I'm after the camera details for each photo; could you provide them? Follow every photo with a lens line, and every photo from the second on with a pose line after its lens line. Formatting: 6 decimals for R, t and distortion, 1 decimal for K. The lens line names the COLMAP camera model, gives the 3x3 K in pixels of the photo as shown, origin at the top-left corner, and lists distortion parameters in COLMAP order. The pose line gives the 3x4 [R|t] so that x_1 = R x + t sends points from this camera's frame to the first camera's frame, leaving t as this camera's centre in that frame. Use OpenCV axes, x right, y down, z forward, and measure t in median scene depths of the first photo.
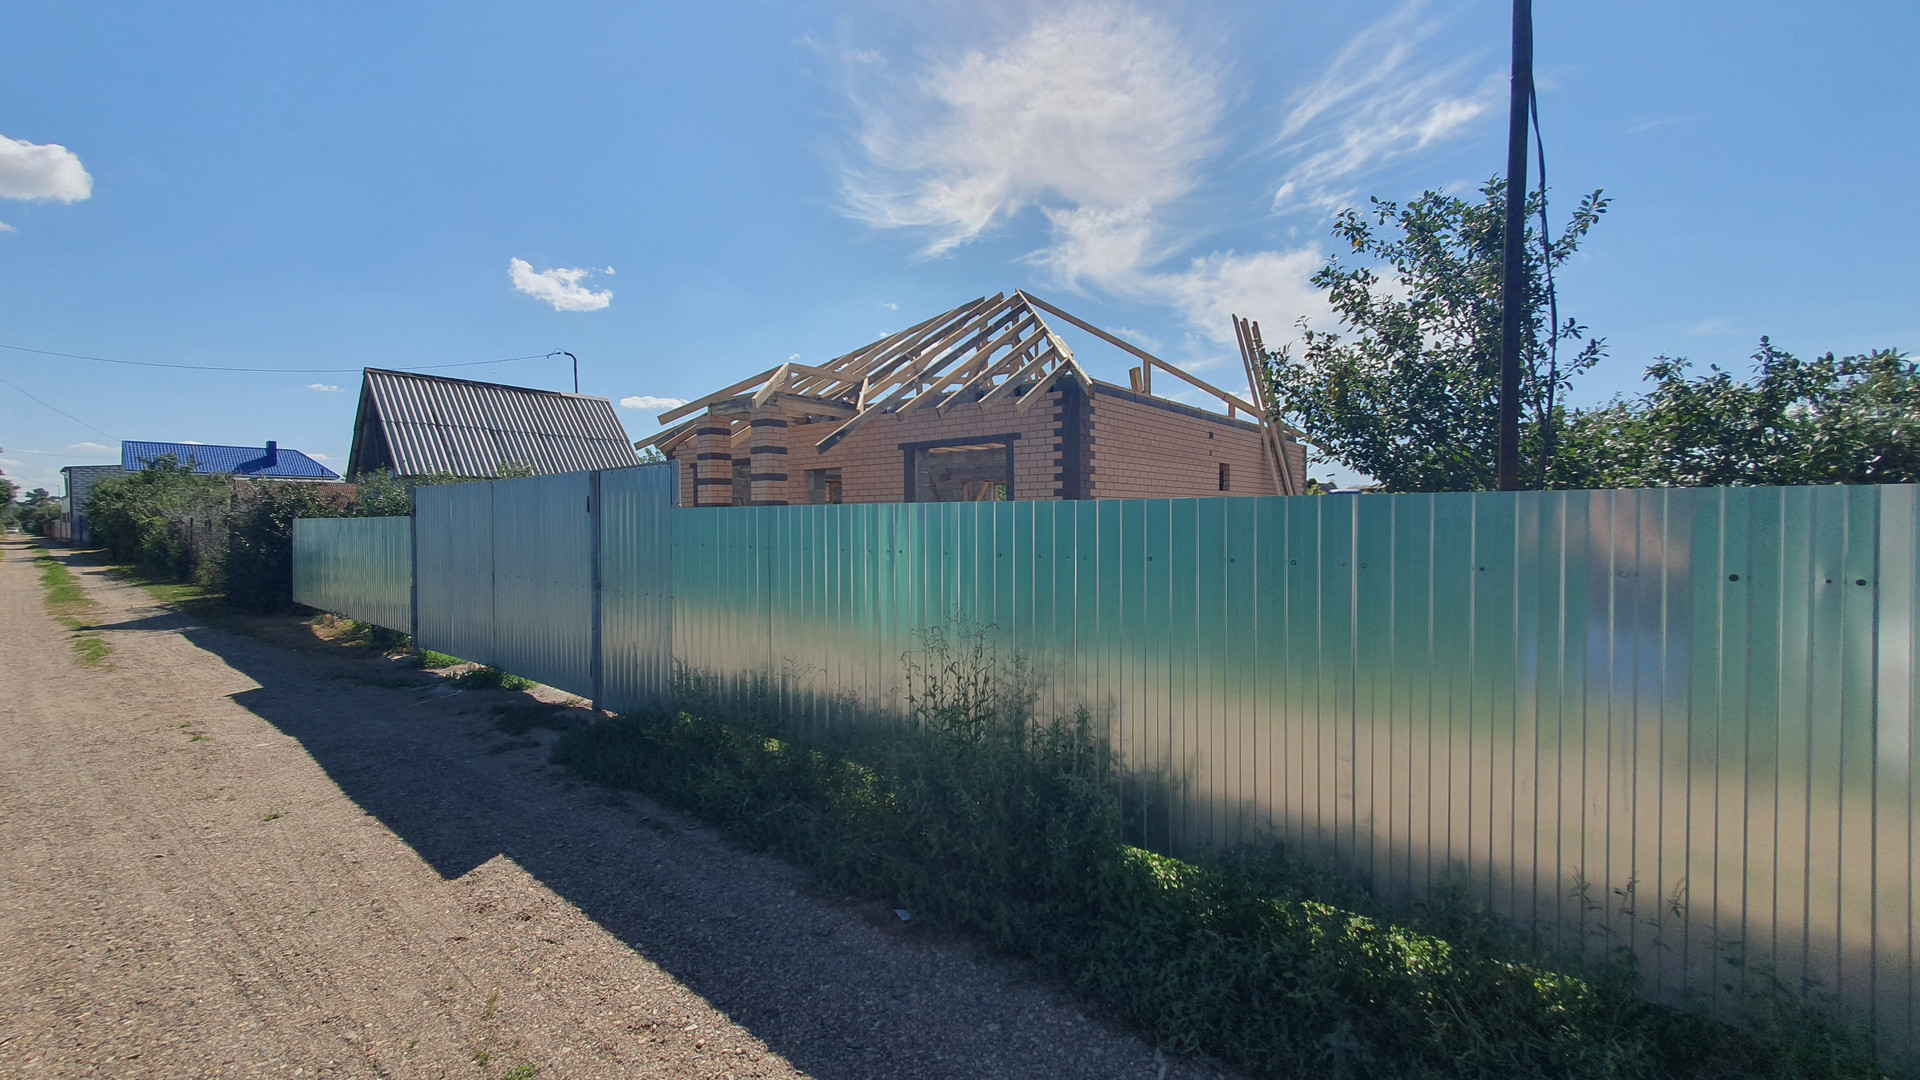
lens RADIAL K [[747.9, 0, 964.5], [0, 747.9, 535.2], [0, 0, 1]] dist [0.000622, 0.000577]
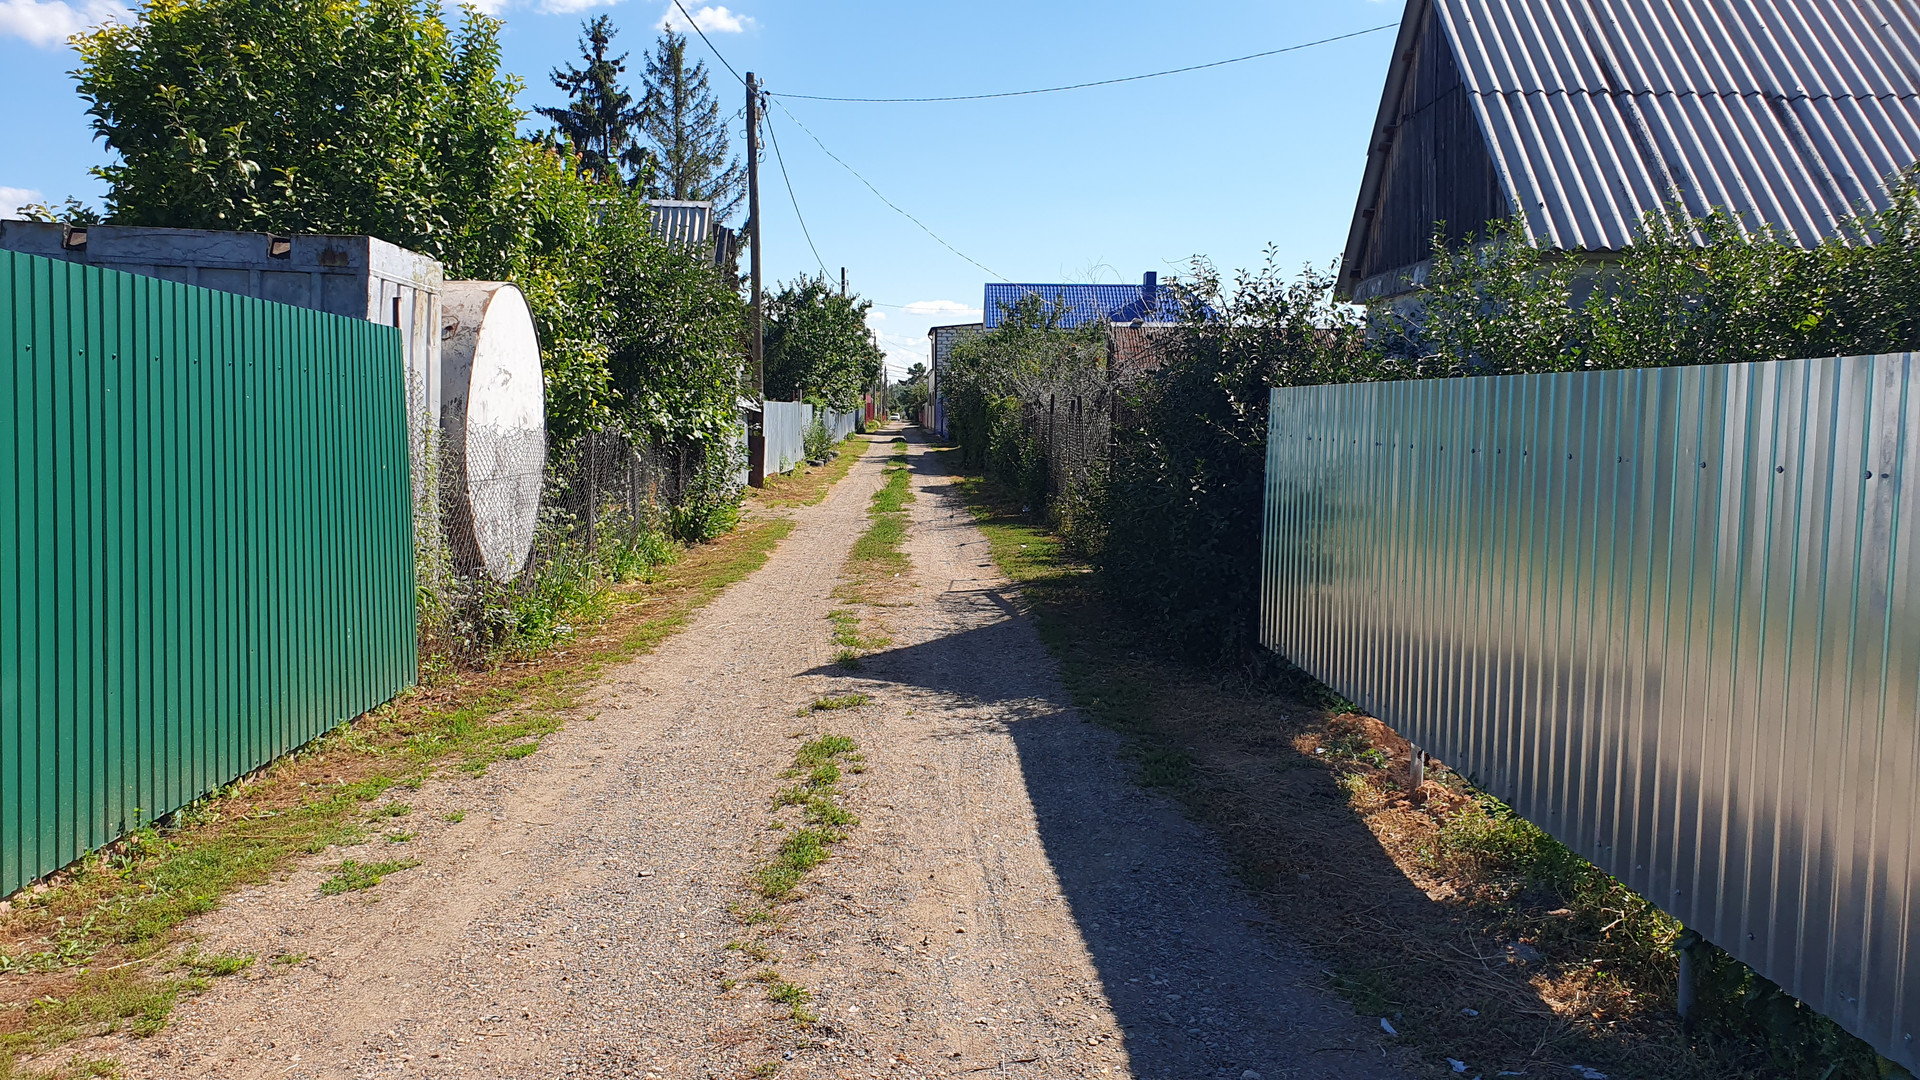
lens RADIAL K [[1493.1, 0, 960.9], [0, 1493.1, 535.4], [0, 0, 1]] dist [-0.004665, -0.001305]
pose [[0.650394, 0.077411, -0.755642, -0.093762], [-0.032581, 0.996721, 0.074065, -0.000380], [0.758898, -0.023552, 0.650783, 0.091005]]
